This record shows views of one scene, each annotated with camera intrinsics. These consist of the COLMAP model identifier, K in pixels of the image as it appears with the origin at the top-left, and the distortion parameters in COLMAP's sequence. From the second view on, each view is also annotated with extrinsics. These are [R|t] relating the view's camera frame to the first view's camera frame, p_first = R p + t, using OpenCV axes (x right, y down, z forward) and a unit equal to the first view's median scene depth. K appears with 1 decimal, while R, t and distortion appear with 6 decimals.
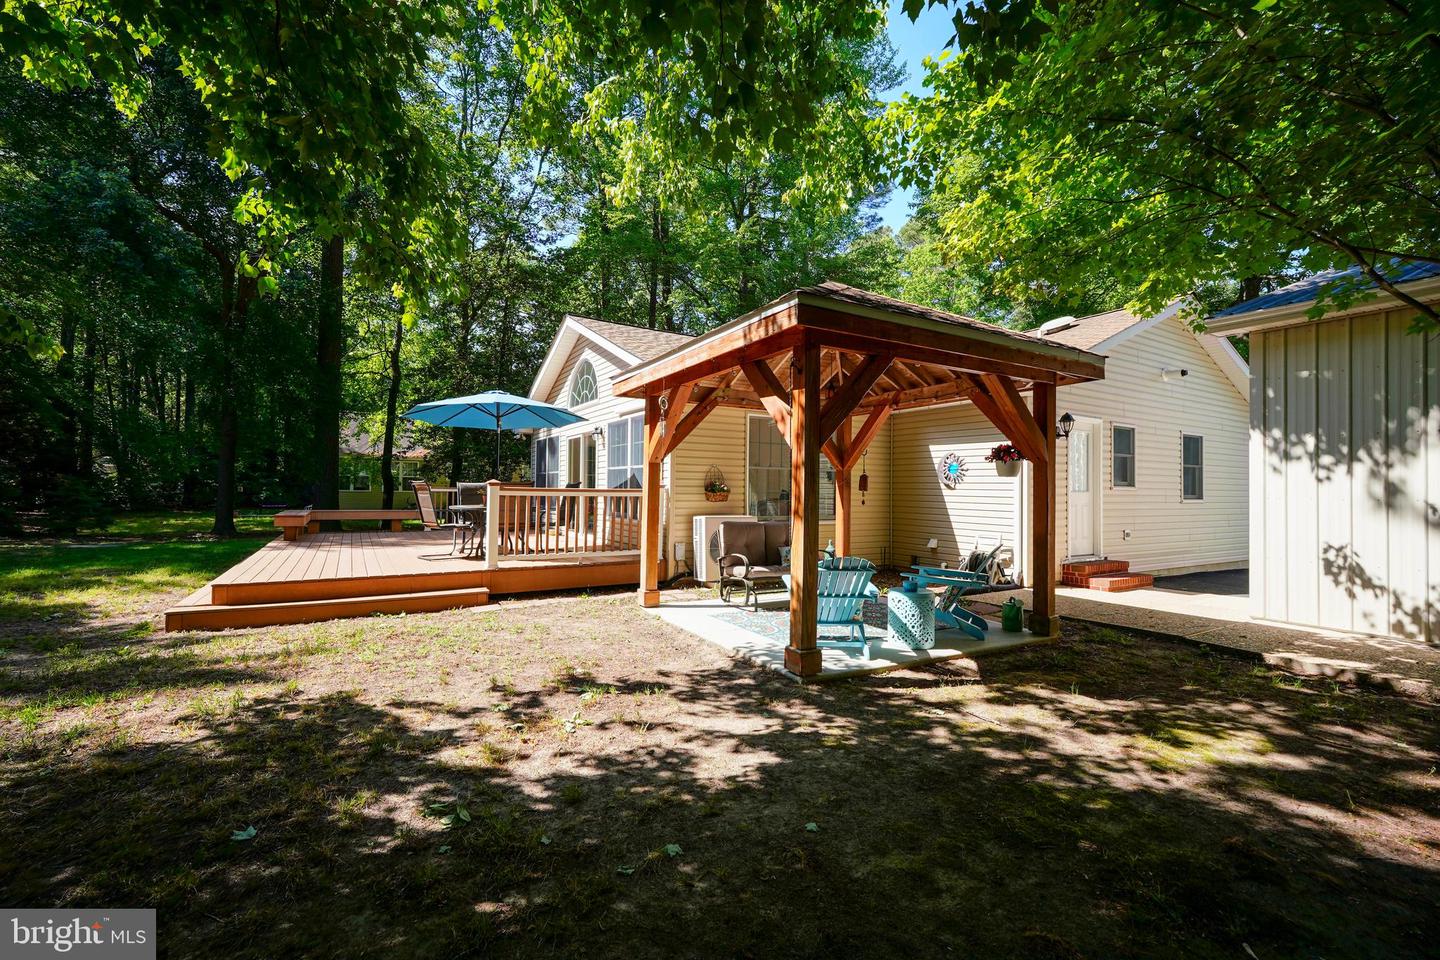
lens RADIAL K [[609.0, 0, 709.8], [0, 609.0, 478.4], [0, 0, 1]] dist [-0.007180, 0.005109]
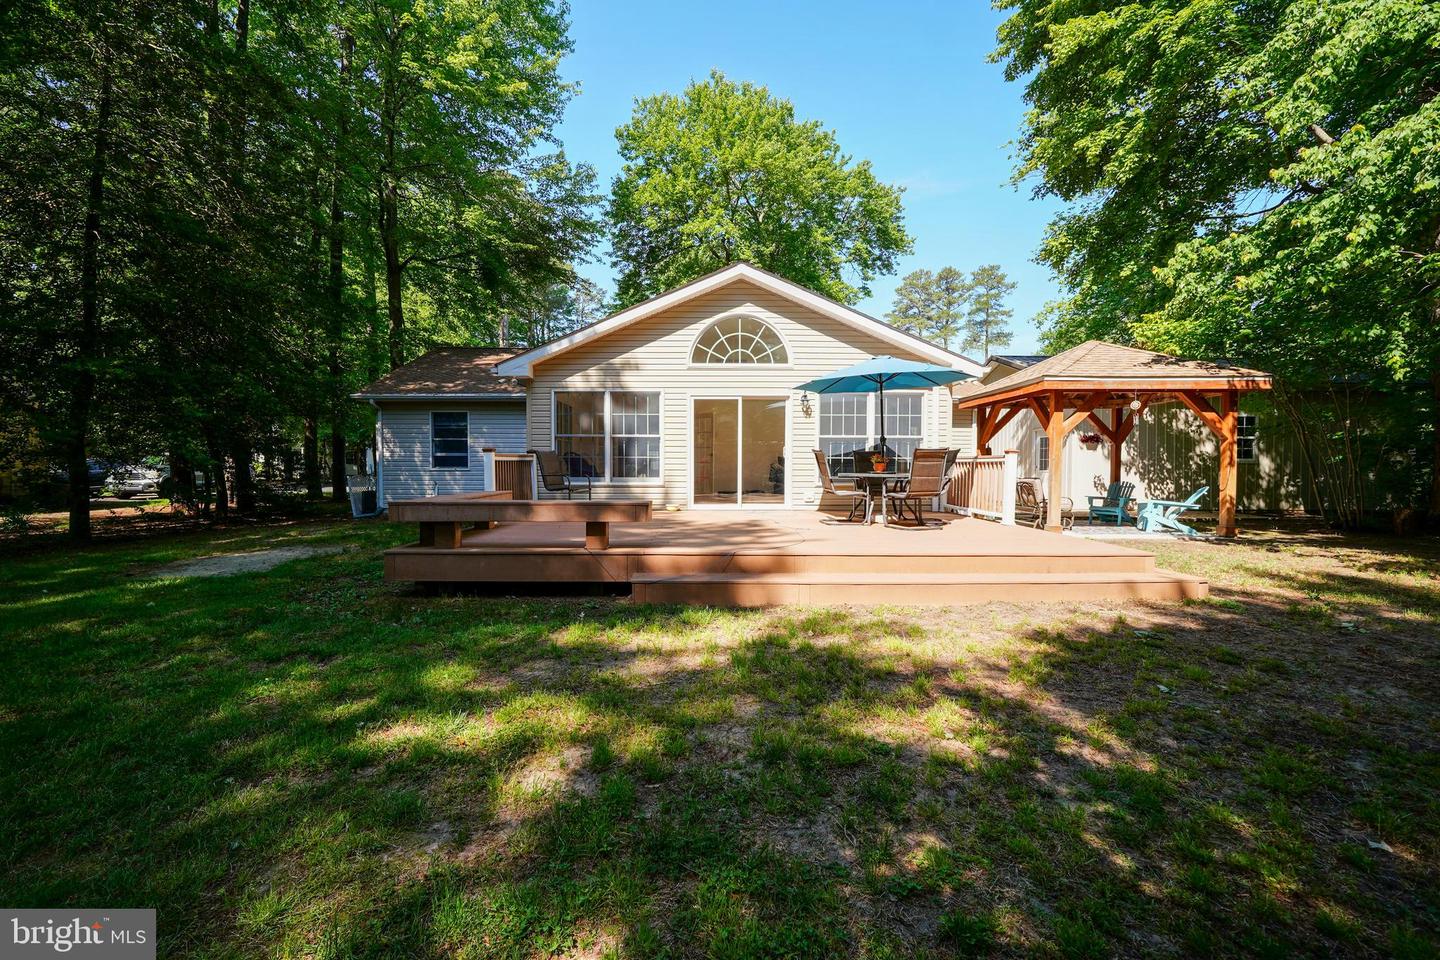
lens RADIAL K [[609.0, 0, 709.8], [0, 609.0, 478.4], [0, 0, 1]] dist [-0.007180, 0.005109]
pose [[0.506892, -0.040406, 0.861062, -1.995527], [-0.019022, 0.998133, 0.058036, 0.000908], [-0.861800, -0.045797, 0.505177, 1.096800]]
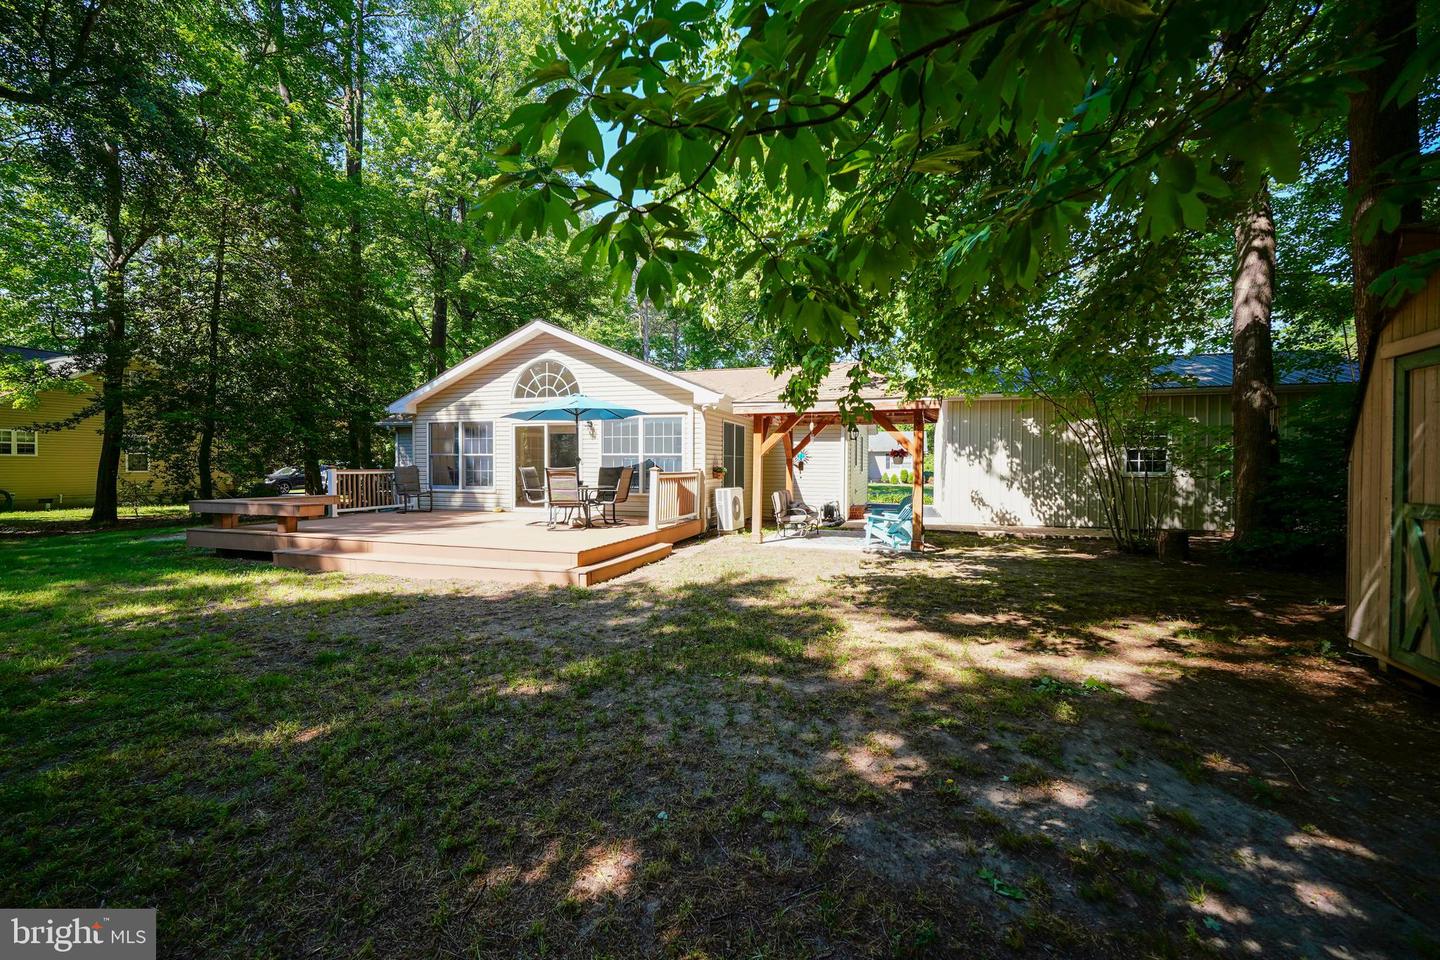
lens RADIAL K [[609.0, 0, 709.8], [0, 609.0, 478.4], [0, 0, 1]] dist [-0.007180, 0.005109]
pose [[0.746521, -0.023058, 0.664962, -1.454972], [-0.010793, 0.998848, 0.046751, -0.046761], [-0.665274, -0.042078, 0.745413, -0.158705]]
